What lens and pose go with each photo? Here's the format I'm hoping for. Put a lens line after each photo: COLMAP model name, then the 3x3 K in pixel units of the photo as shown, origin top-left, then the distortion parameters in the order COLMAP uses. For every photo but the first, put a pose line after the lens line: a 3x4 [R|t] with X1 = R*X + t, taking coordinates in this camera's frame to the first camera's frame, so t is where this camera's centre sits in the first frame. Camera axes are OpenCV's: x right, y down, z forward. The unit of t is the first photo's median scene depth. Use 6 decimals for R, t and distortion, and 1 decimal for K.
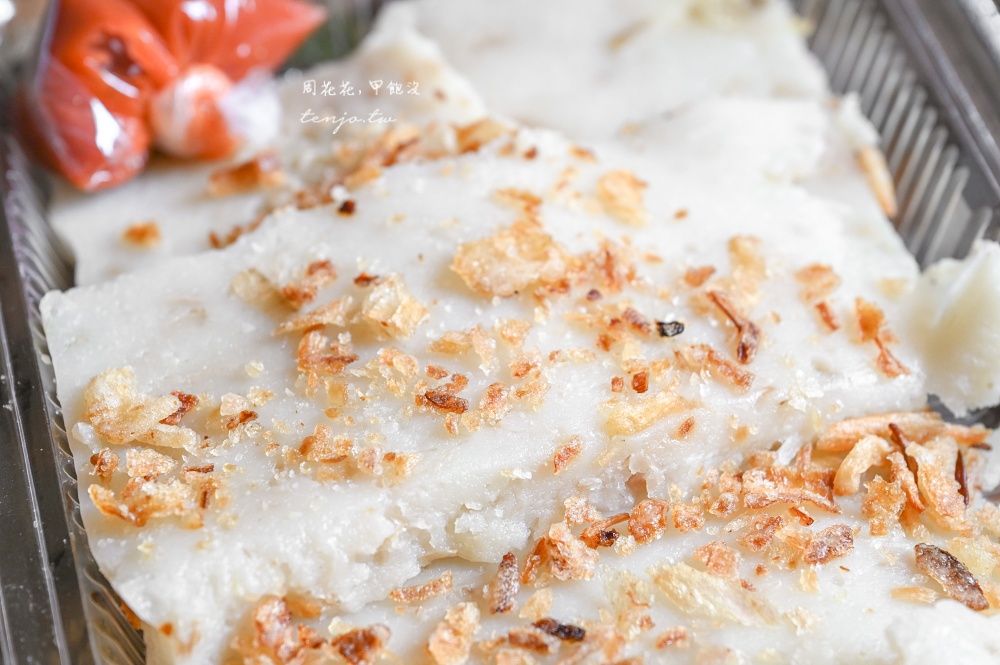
lens RADIAL K [[2880.8, 0, 494.4], [0, 2880.8, 331.4], [0, 0, 1]] dist [-0.008585, 0.000000]
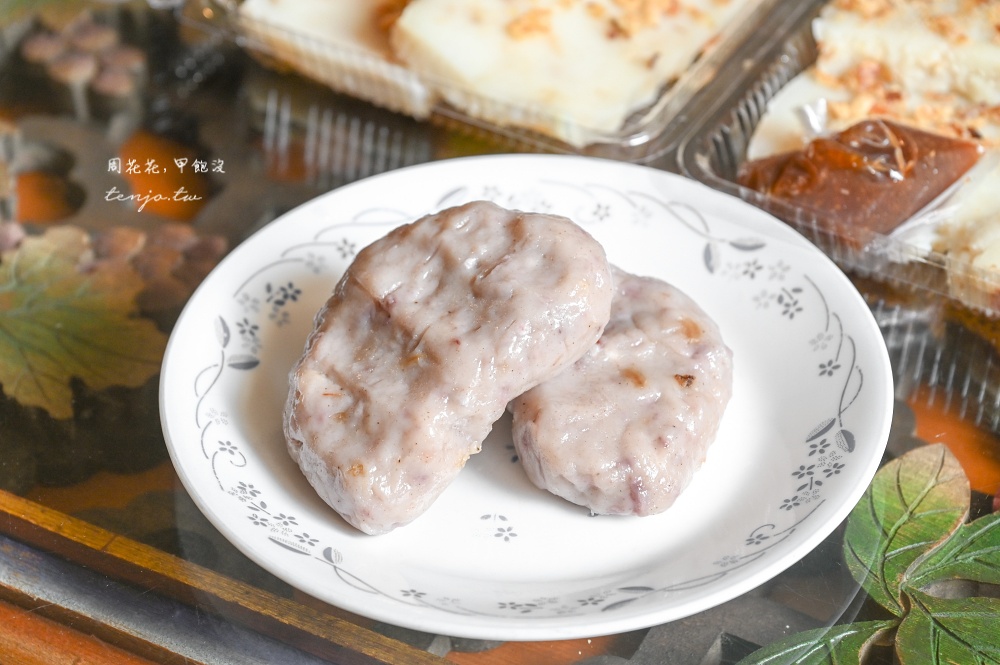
lens RADIAL K [[3835.6, 0, 497.9], [0, 3835.6, 331.8], [0, 0, 1]] dist [0.490459, 0.000000]
pose [[0.724661, 0.452595, -0.519638, 1.222027], [-0.495991, 0.866065, 0.062643, 0.212316], [0.478393, 0.212341, 0.852087, -1.430394]]
